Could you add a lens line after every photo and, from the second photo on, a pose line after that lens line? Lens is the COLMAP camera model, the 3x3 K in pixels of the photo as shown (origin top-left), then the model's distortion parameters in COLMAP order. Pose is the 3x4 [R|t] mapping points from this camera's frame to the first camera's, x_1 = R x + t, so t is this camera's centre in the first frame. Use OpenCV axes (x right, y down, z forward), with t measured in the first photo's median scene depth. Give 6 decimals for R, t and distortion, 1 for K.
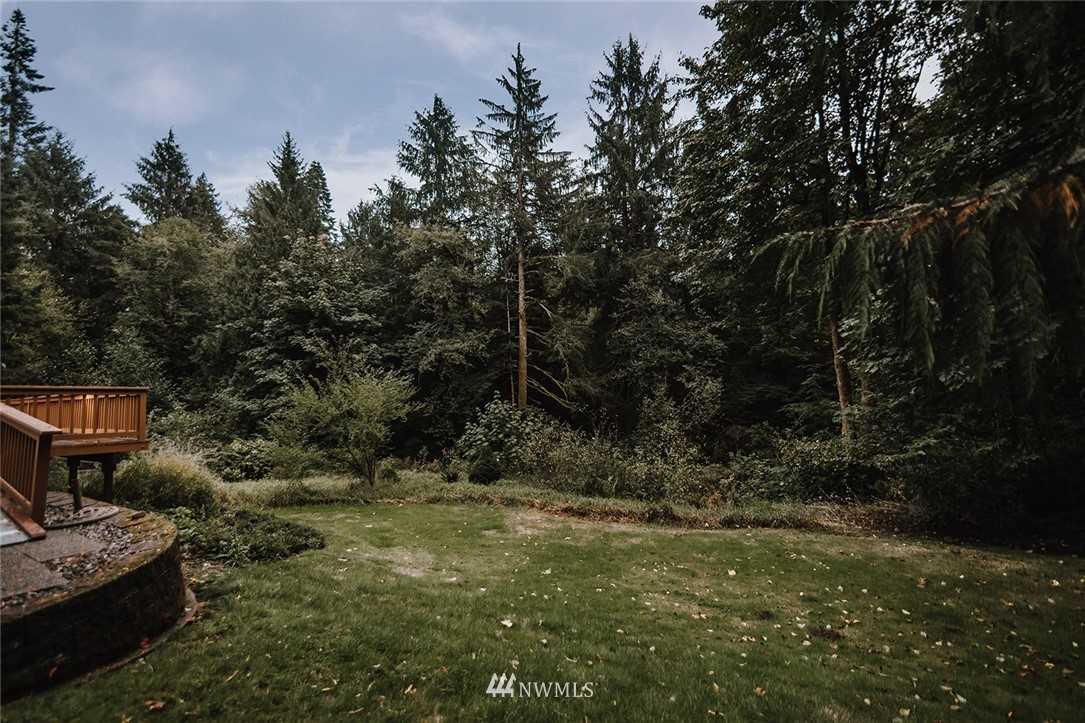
lens RADIAL K [[502.0, 0, 553.9], [0, 502.0, 363.6], [0, 0, 1]] dist [0.012118, 0.000529]
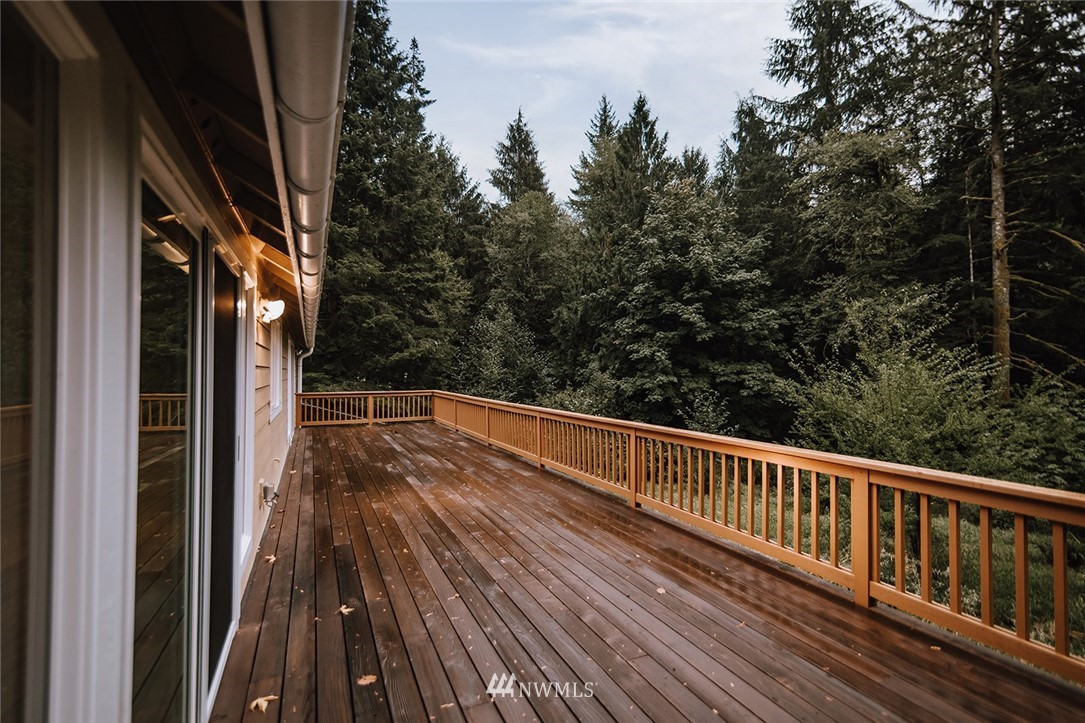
lens RADIAL K [[502.0, 0, 540.4], [0, 502.0, 366.0], [0, 0, 1]] dist [0.012118, 0.000529]
pose [[0.849234, 0.018652, -0.527687, -0.204094], [0.018452, 0.997717, 0.064962, -0.007147], [0.527694, -0.064905, 0.846951, 0.142987]]
